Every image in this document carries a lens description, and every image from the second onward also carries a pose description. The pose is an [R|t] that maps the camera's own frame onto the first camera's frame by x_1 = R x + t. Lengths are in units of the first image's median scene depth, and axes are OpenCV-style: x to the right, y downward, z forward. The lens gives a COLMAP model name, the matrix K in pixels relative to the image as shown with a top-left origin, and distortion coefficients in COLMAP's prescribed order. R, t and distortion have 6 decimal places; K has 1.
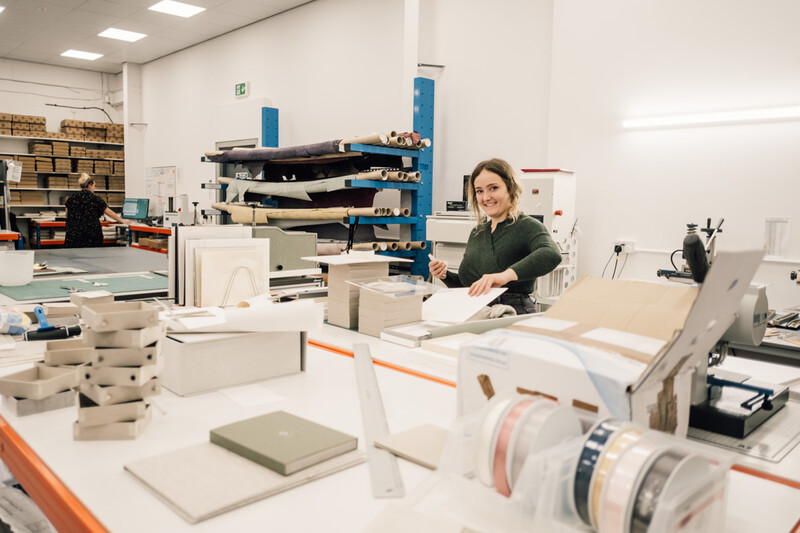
lens RADIAL K [[642.0, 0, 400.0], [0, 642.0, 266.5], [0, 0, 1]] dist [-0.007131, 0.000248]
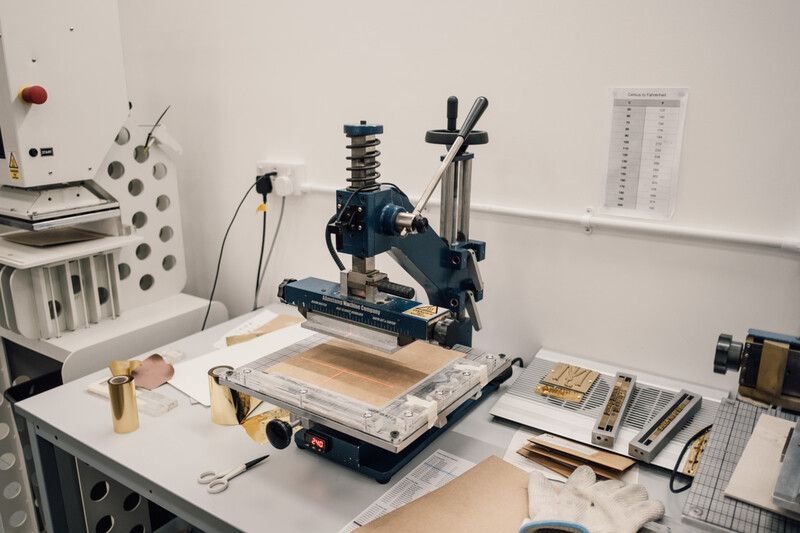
lens RADIAL K [[642.0, 0, 400.0], [0, 642.0, 266.5], [0, 0, 1]] dist [-0.007131, 0.000248]
pose [[0.982665, -0.078986, 0.167724, 0.598961], [0.046728, 0.981015, 0.188219, -0.081954], [-0.179407, -0.177119, 0.967699, 1.025478]]
